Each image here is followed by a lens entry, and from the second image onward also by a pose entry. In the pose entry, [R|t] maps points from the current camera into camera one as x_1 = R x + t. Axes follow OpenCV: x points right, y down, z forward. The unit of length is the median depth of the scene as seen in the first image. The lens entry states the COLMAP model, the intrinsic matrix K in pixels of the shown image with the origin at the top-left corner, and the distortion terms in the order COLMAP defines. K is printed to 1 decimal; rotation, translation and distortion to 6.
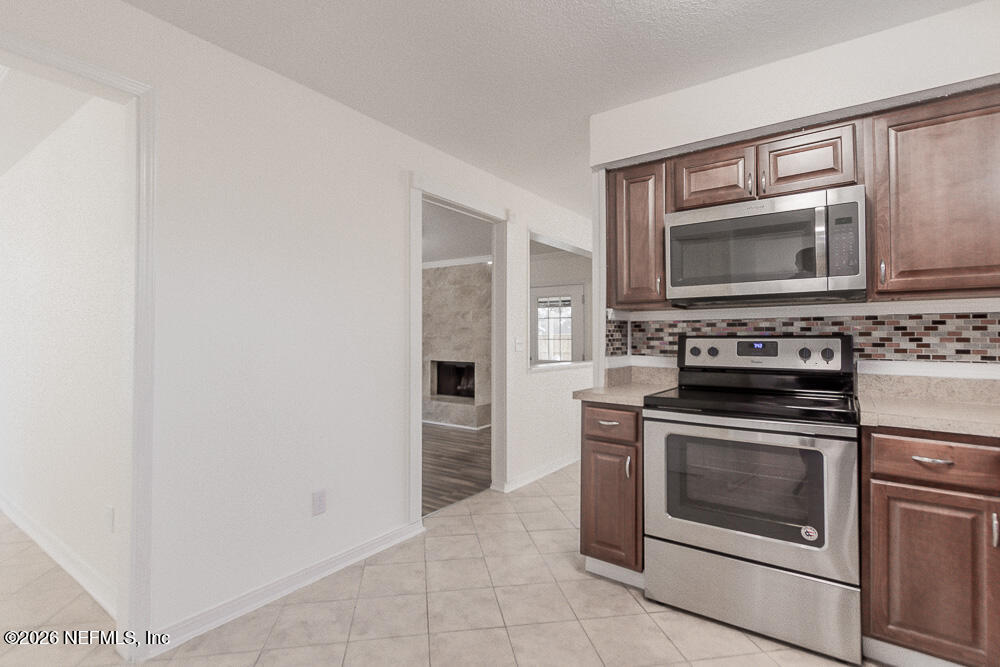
lens RADIAL K [[467.4, 0, 495.0], [0, 467.4, 330.9], [0, 0, 1]] dist [0.006105, -0.001175]
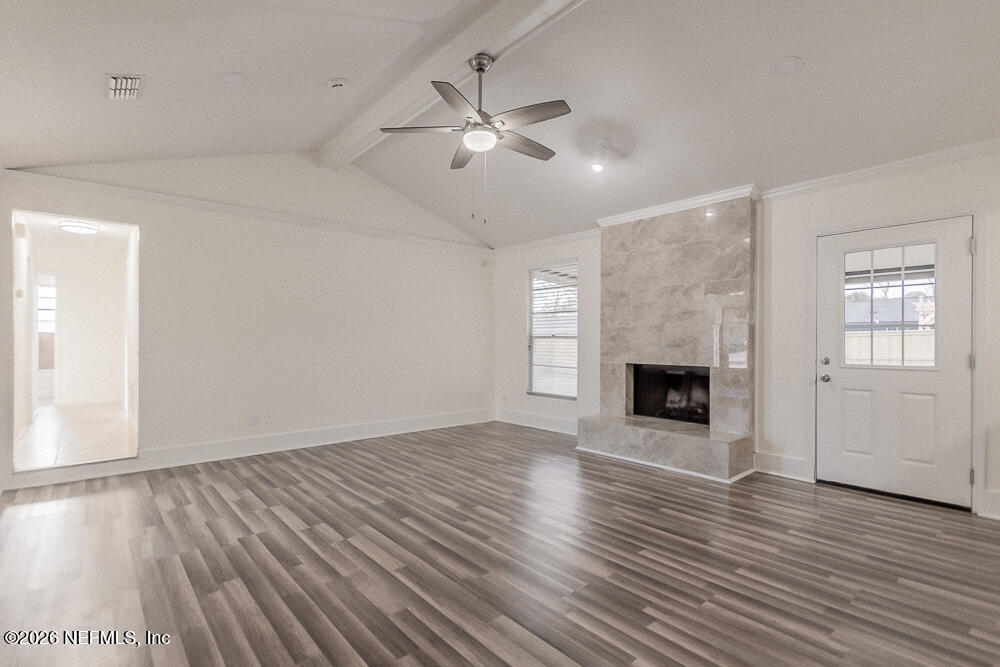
lens RADIAL K [[467.4, 0, 502.0], [0, 467.4, 339.5], [0, 0, 1]] dist [0.006105, -0.001175]
pose [[0.971575, 0.001338, -0.236726, -0.158350], [0.000103, 0.999982, 0.006075, 0.027140], [0.236730, -0.005926, 0.971557, 0.333684]]
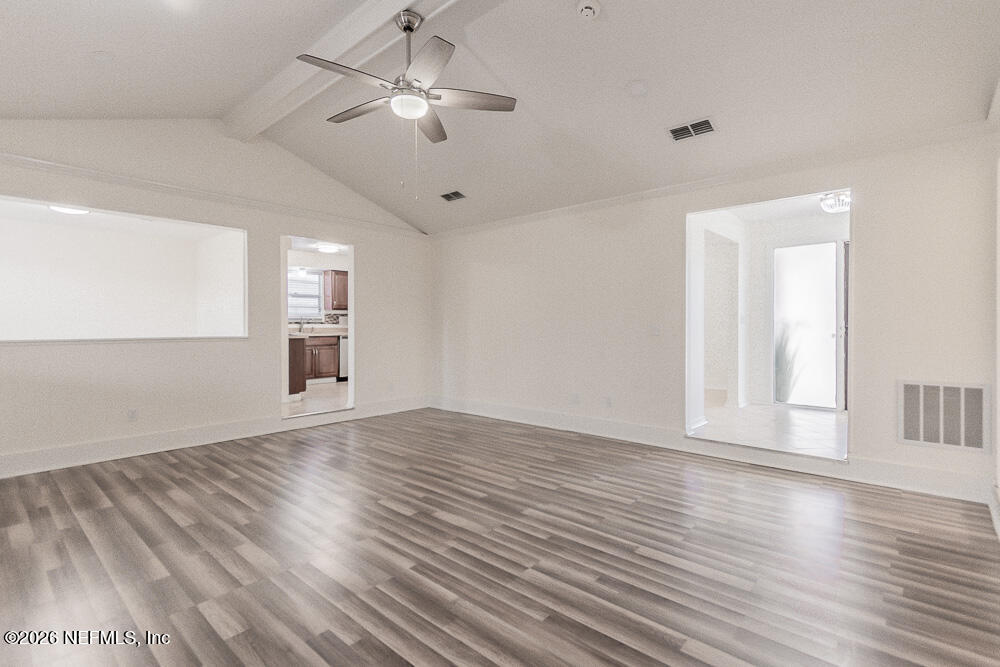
lens RADIAL K [[467.4, 0, 502.9], [0, 467.4, 326.3], [0, 0, 1]] dist [0.006105, -0.001175]
pose [[-0.993785, 0.000242, 0.111318, -0.405748], [-0.001596, 0.999864, -0.016415, 0.039472], [-0.111307, -0.016491, -0.993649, 1.144882]]
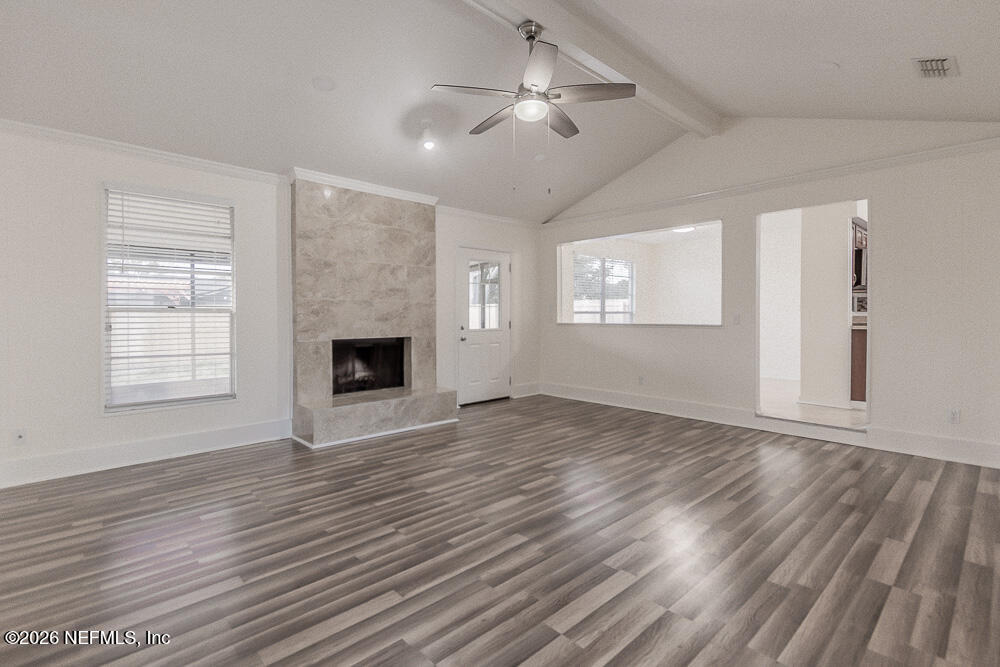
lens RADIAL K [[467.4, 0, 494.6], [0, 467.4, 322.7], [0, 0, 1]] dist [0.006105, -0.001175]
pose [[0.218266, -0.015997, 0.975758, -0.709145], [-0.006500, 0.999820, 0.017845, 0.030428], [-0.975868, -0.010238, 0.218123, 0.694735]]
